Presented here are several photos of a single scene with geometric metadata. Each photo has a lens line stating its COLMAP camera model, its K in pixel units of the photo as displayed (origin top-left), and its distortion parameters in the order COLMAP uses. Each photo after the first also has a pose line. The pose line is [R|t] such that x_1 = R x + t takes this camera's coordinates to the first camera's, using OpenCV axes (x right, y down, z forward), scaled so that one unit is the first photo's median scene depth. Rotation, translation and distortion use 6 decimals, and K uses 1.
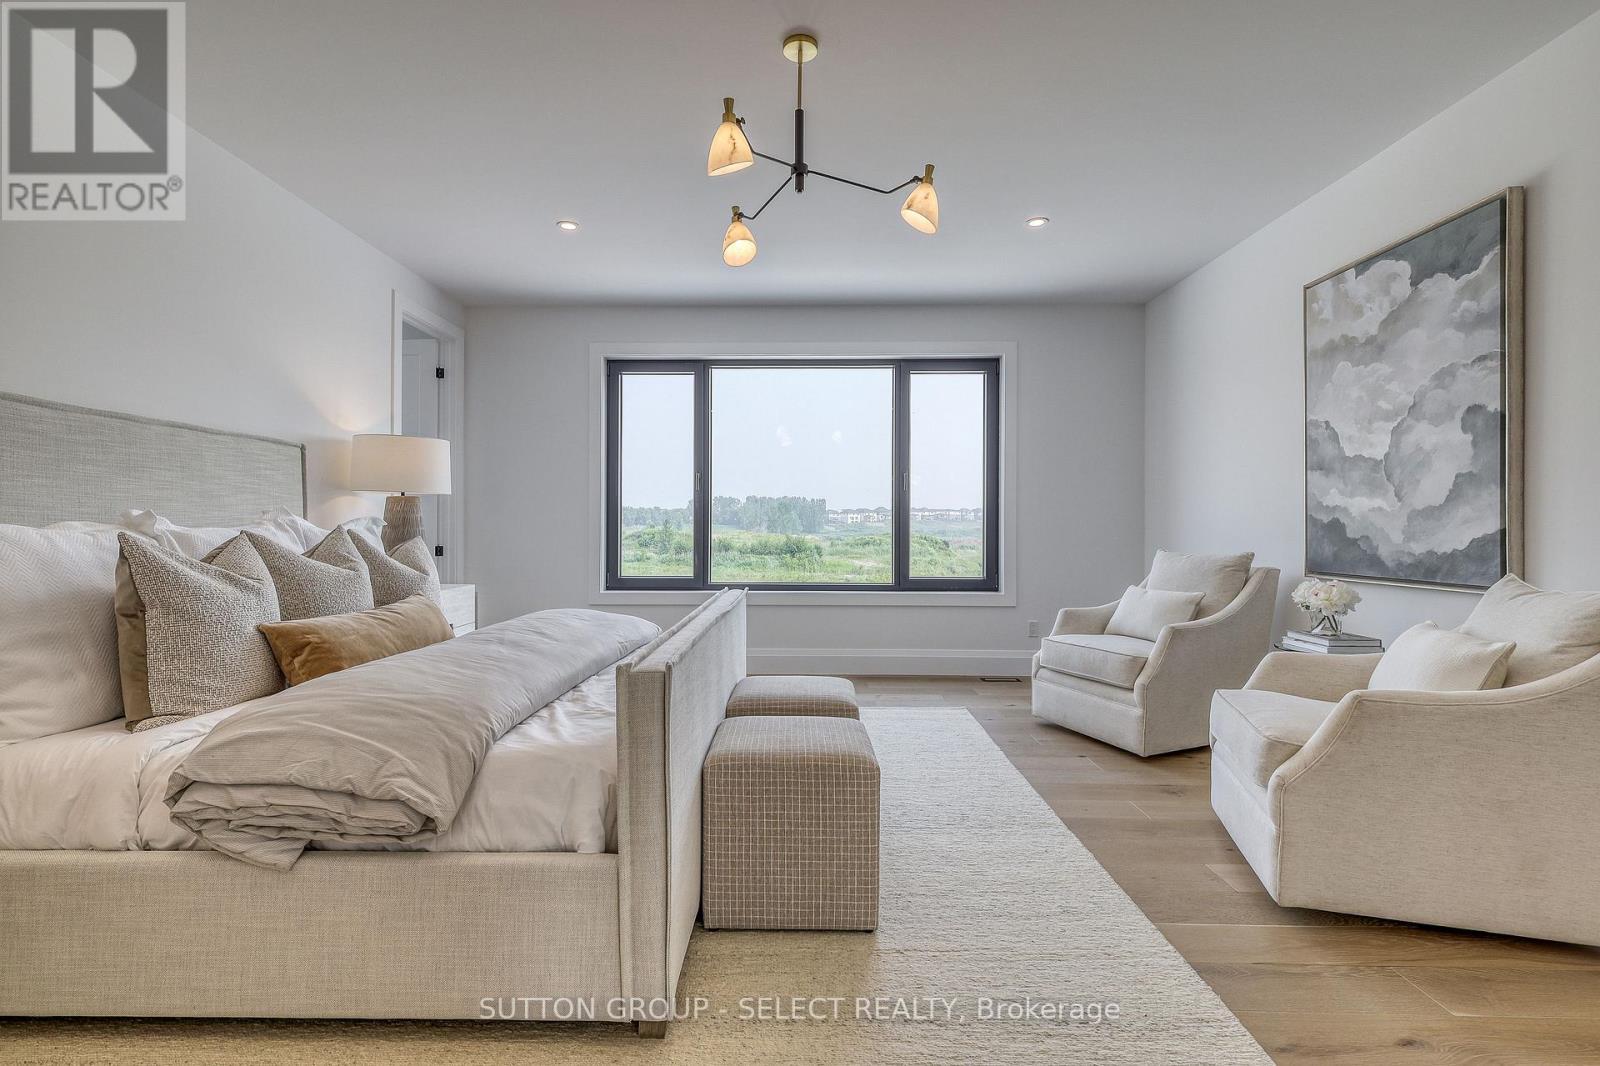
lens RADIAL K [[757.3, 0, 800.0], [0, 757.3, 533.0], [0, 0, 1]] dist [-0.000143, 0.000466]
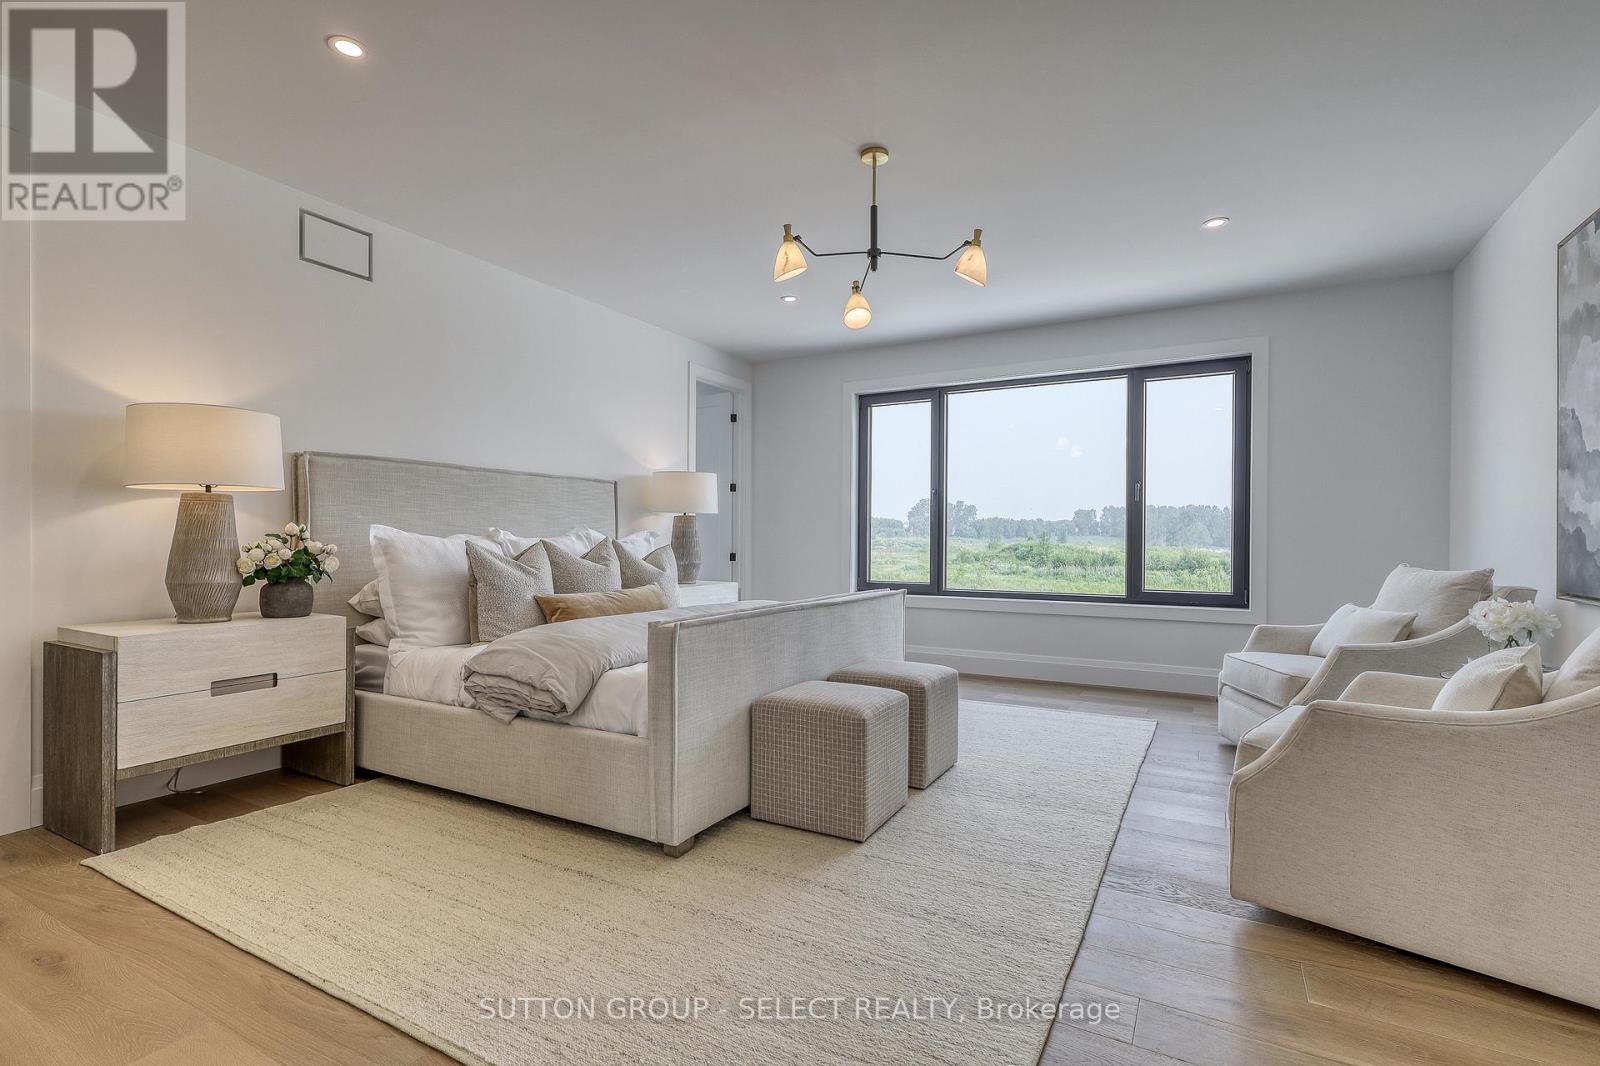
lens RADIAL K [[764.0, 0, 800.7], [0, 764.0, 551.6], [0, 0, 1]] dist [-0.001392, 0.000363]
pose [[0.879897, 0.008604, -0.475087, 0.408574], [-0.004854, 0.999947, 0.009118, 0.003551], [0.475140, -0.005717, 0.879892, -0.143853]]
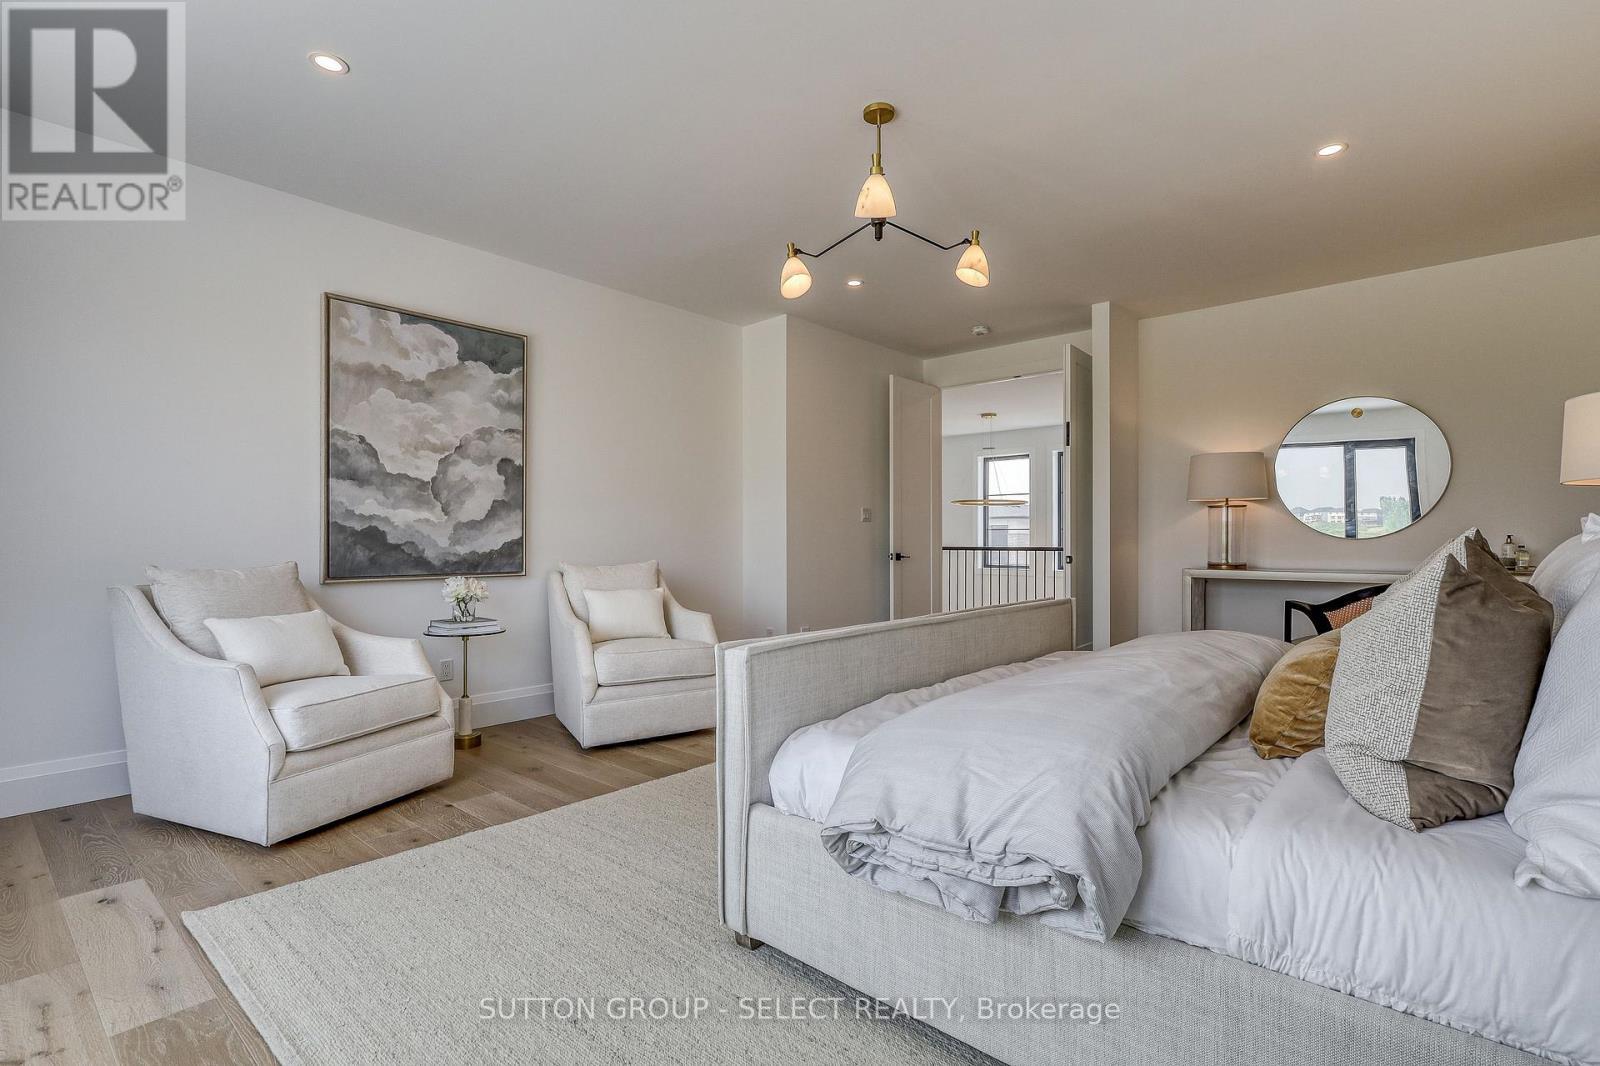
lens RADIAL K [[757.3, 0, 800.0], [0, 757.3, 533.0], [0, 0, 1]] dist [-0.000143, 0.000466]
pose [[-0.749744, 0.000773, 0.661728, -0.561617], [-0.000749, 0.999998, -0.002017, -0.008721], [-0.661728, -0.002008, -0.749742, 1.610408]]
